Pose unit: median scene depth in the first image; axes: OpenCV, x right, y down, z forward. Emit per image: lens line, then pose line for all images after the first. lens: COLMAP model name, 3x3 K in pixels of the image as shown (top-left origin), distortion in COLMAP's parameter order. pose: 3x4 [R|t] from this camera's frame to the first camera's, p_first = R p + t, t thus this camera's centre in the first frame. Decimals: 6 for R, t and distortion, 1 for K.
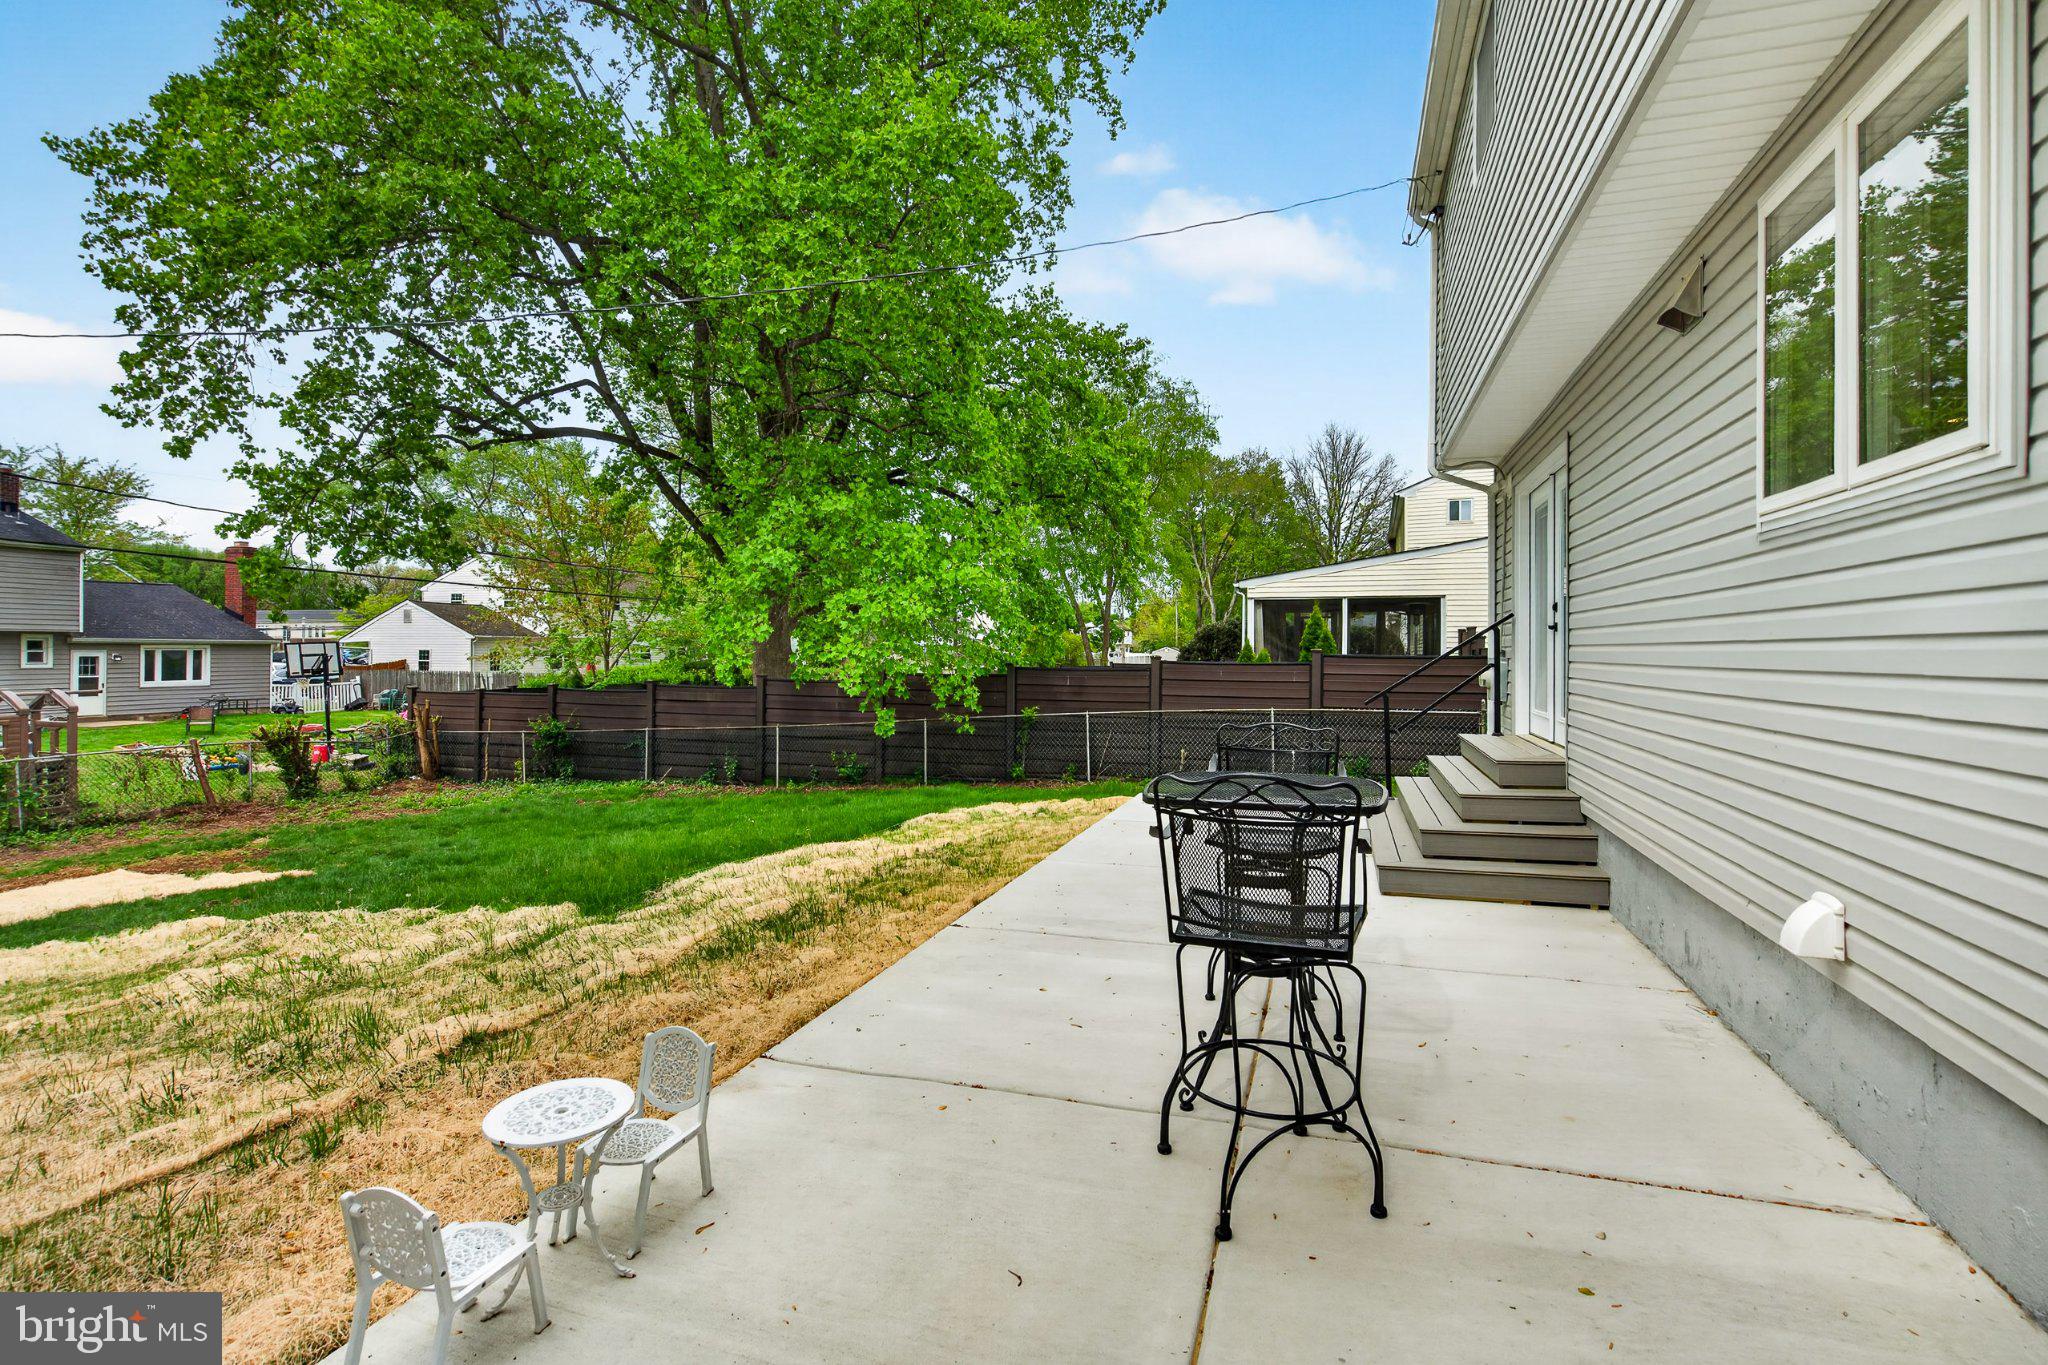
lens RADIAL K [[953.5, 0, 1020.5], [0, 953.5, 659.9], [0, 0, 1]] dist [0.022591, 0.000288]
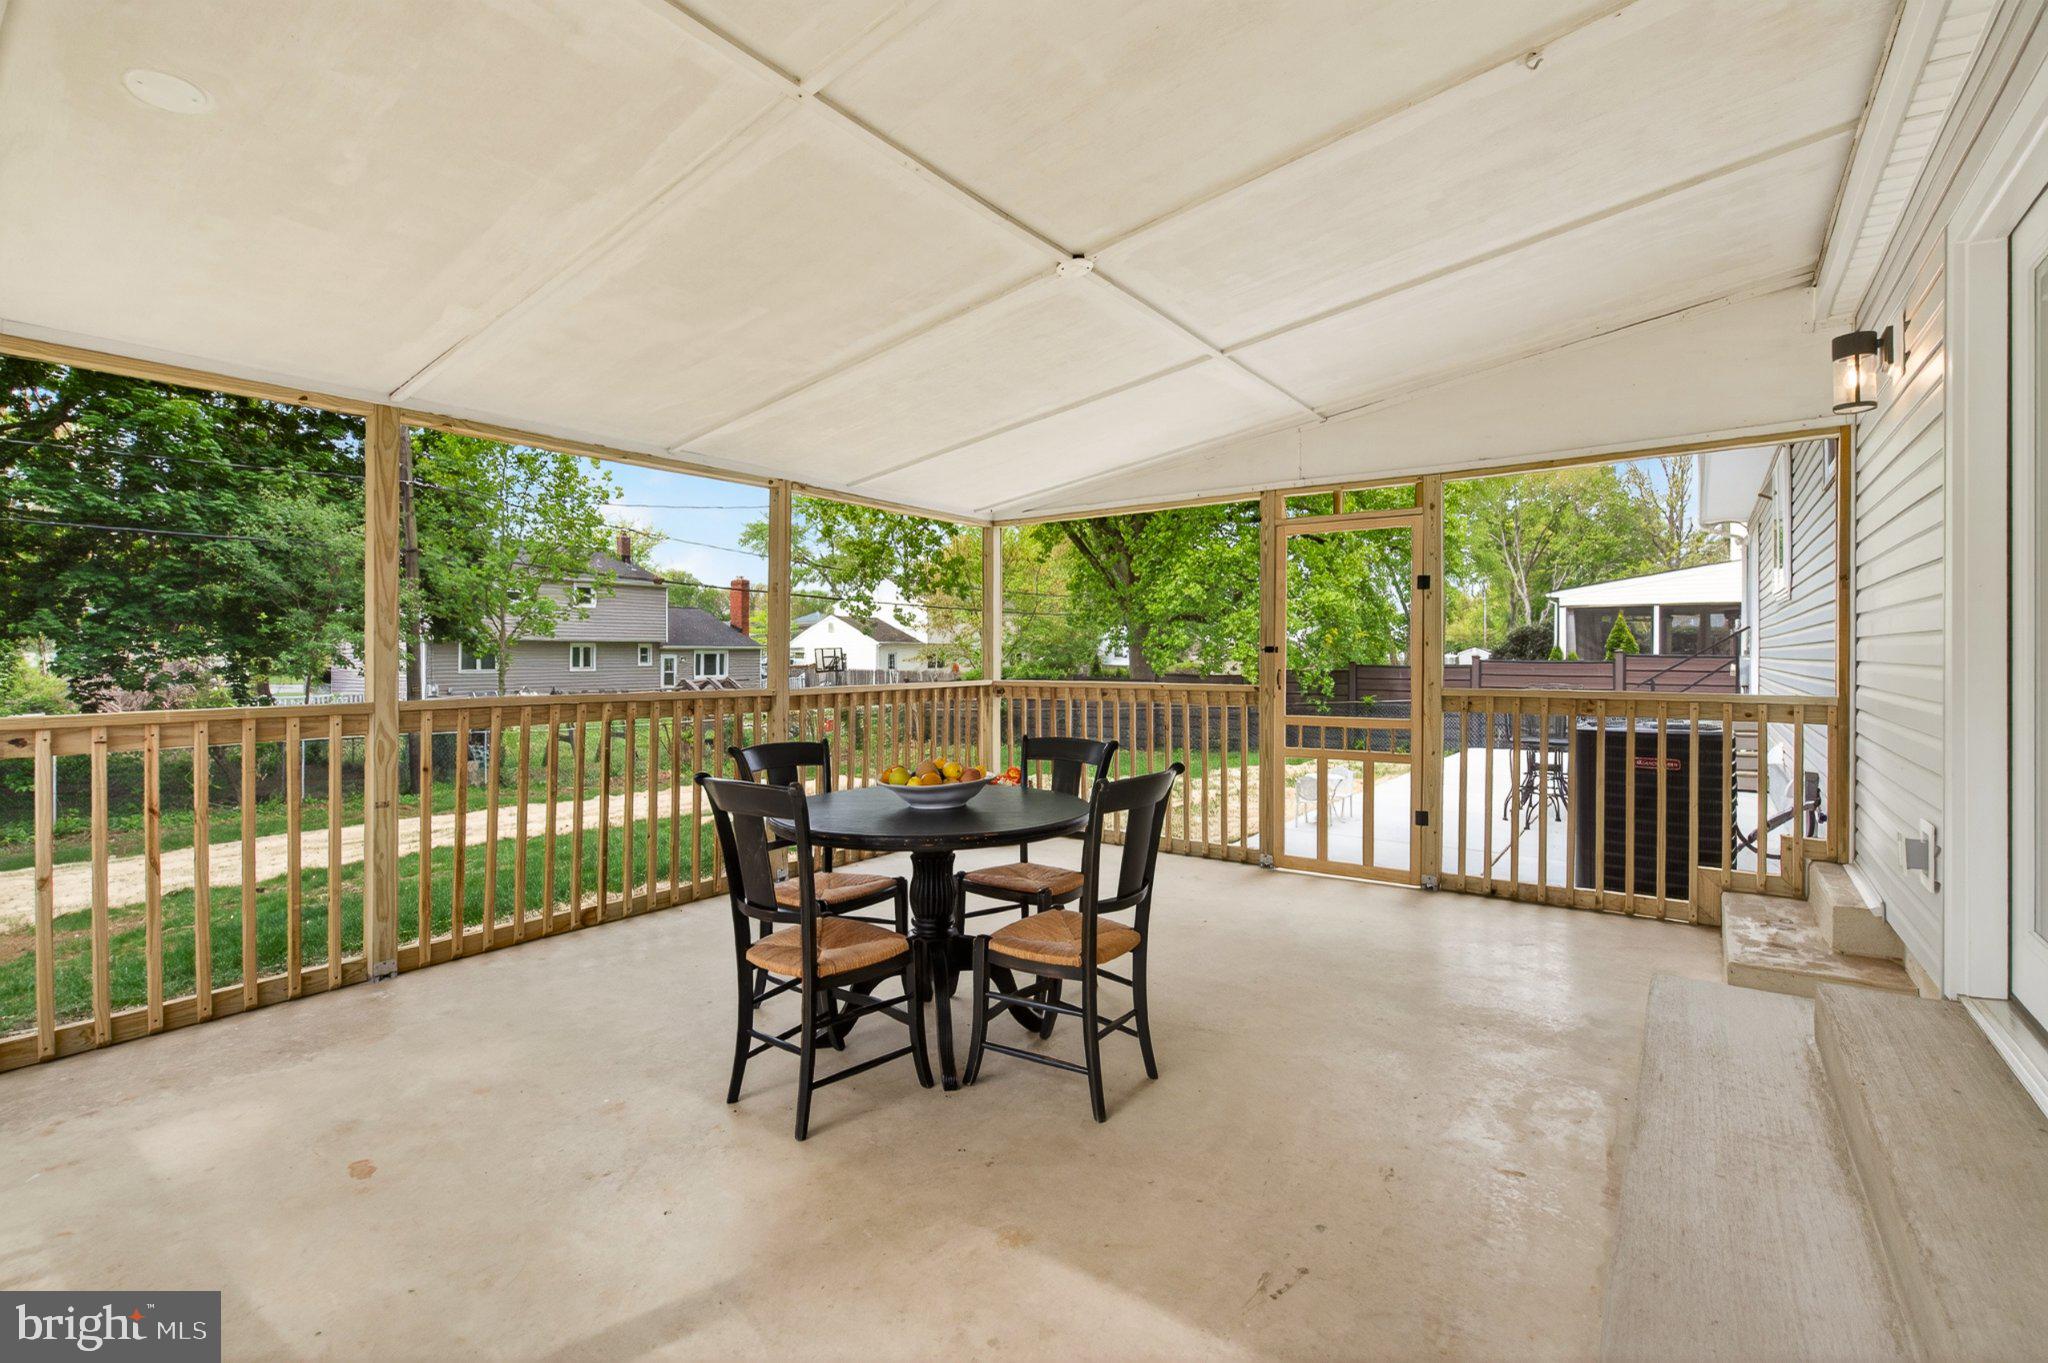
lens RADIAL K [[953.5, 0, 1020.5], [0, 953.5, 658.9], [0, 0, 1]] dist [0.022591, 0.000288]
pose [[0.958867, -0.001498, -0.283853, -0.045883], [0.000536, 0.999994, -0.003465, 0.002500], [0.283856, 0.003170, 0.958862, -0.234970]]
